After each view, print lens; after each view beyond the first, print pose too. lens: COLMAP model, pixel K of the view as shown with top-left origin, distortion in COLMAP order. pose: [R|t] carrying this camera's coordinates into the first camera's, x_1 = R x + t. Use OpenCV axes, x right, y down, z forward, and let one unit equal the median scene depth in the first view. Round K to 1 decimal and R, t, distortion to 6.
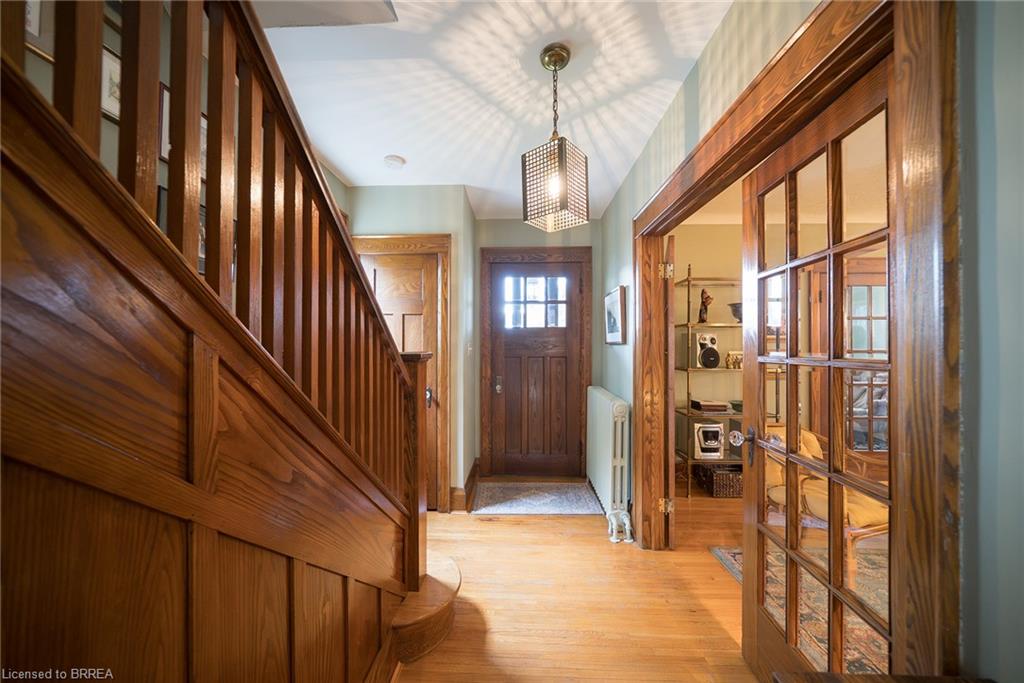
lens RADIAL K [[355.0, 0, 506.8], [0, 355.0, 345.1], [0, 0, 1]] dist [-0.001248, -0.000085]
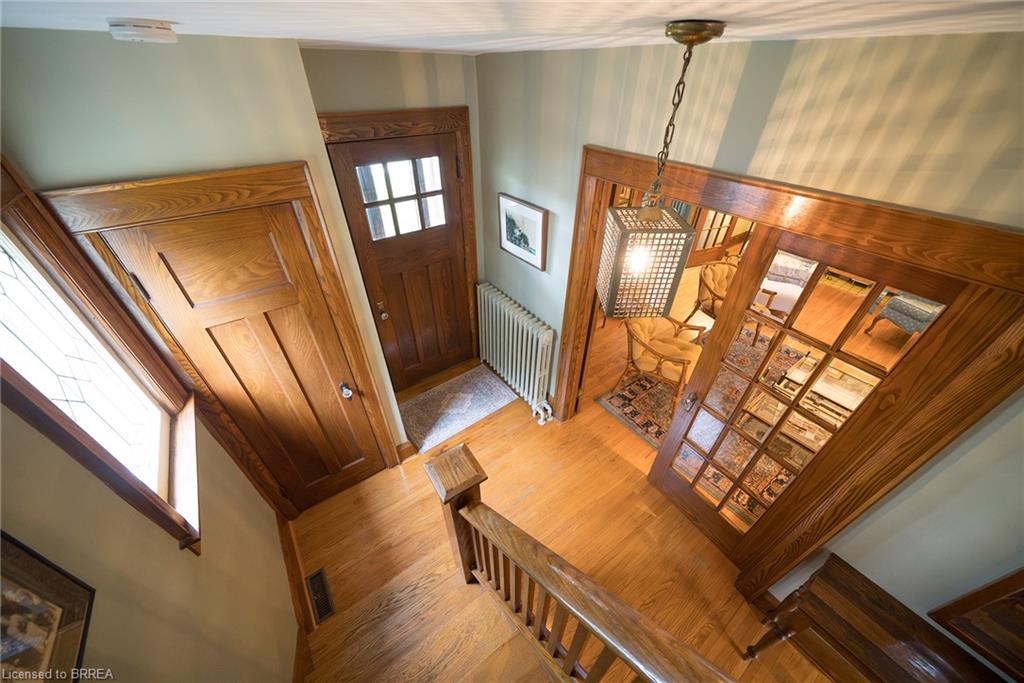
lens RADIAL K [[355.0, 0, 506.8], [0, 355.0, 345.1], [0, 0, 1]] dist [-0.001248, -0.000085]
pose [[0.783875, -0.382861, 0.488832, -0.258744], [-0.001839, 0.785837, 0.618430, -0.381673], [-0.620916, -0.485671, 0.615294, 0.309903]]
